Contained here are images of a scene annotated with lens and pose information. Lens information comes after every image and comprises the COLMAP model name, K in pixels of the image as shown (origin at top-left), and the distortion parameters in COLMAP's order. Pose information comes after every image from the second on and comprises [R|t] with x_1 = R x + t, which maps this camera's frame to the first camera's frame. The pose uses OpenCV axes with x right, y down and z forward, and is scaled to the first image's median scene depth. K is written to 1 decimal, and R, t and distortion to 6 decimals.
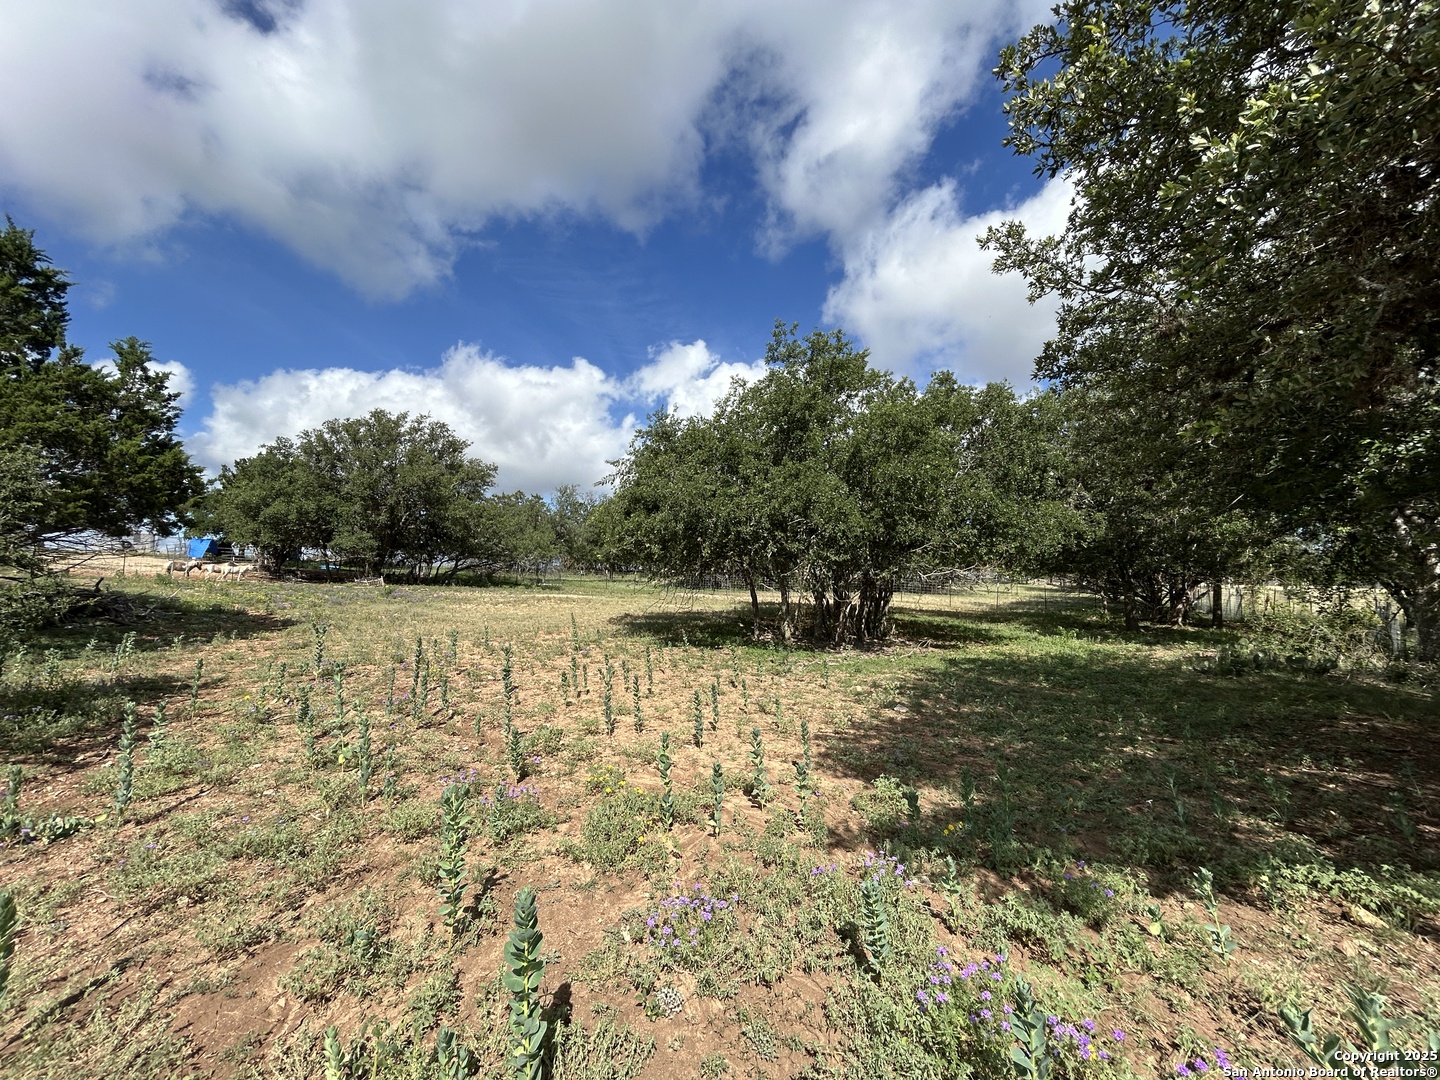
lens RADIAL K [[580.0, 0, 707.8], [0, 580.0, 531.2], [0, 0, 1]] dist [-0.000010, -0.000067]
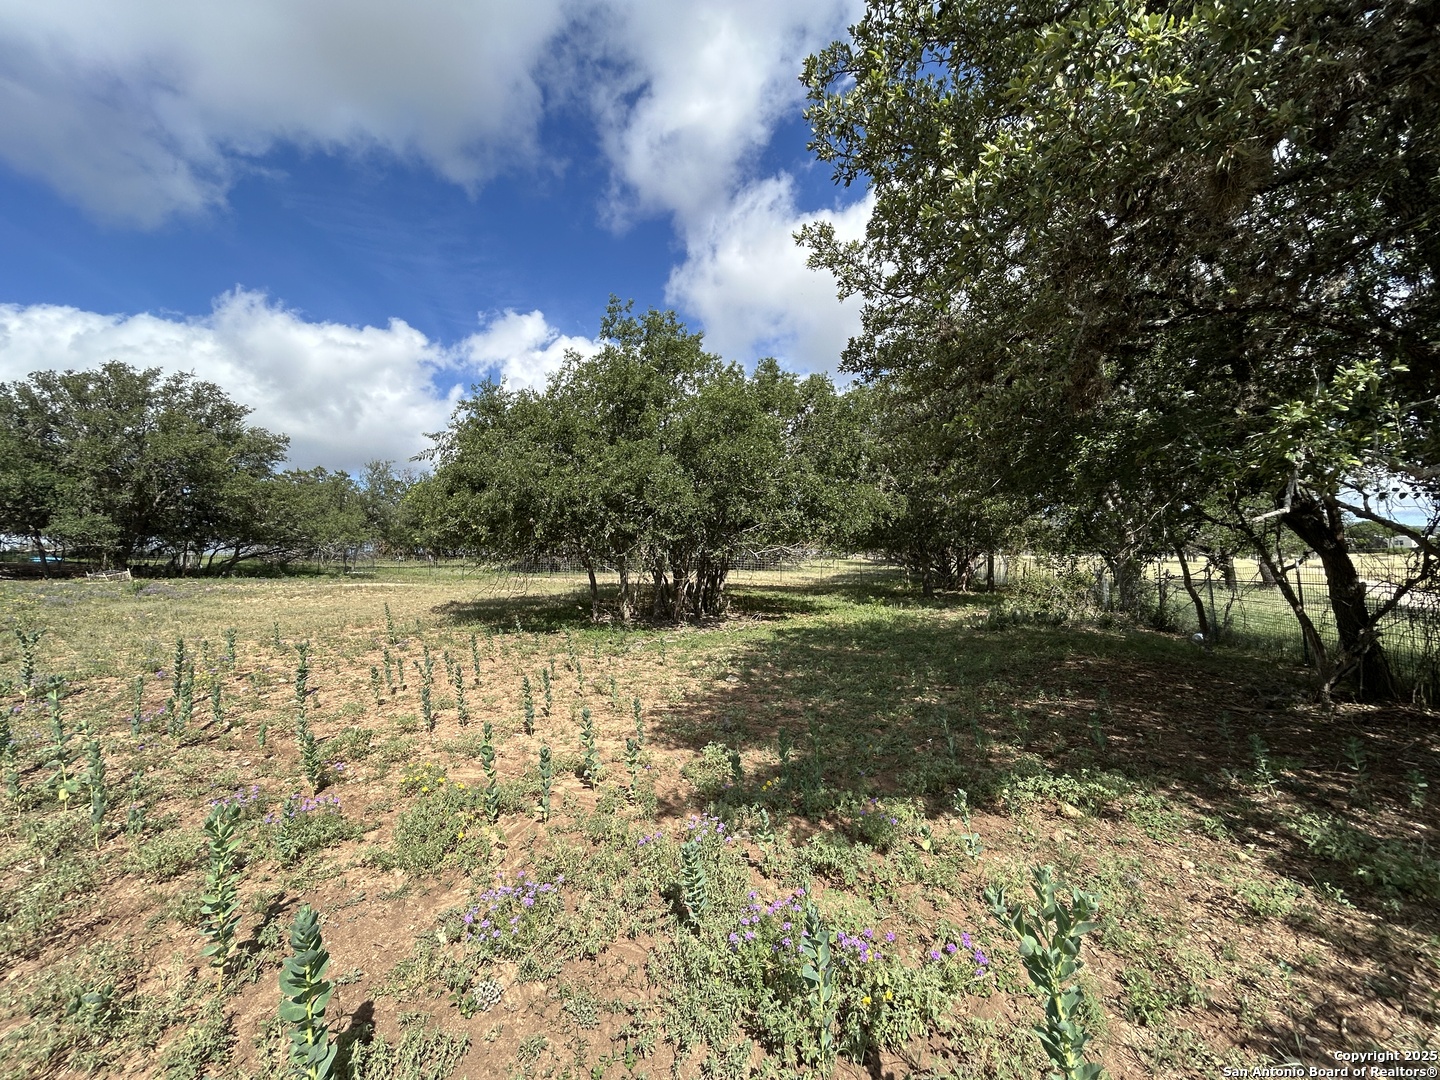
lens RADIAL K [[580.0, 0, 832.5], [0, 580.0, 537.7], [0, 0, 1]] dist [-0.000010, -0.000067]
pose [[0.964924, -0.013443, 0.262185, 0.251344], [0.003631, 0.999276, 0.037872, 0.009120], [-0.262504, -0.035592, 0.964274, -0.065416]]
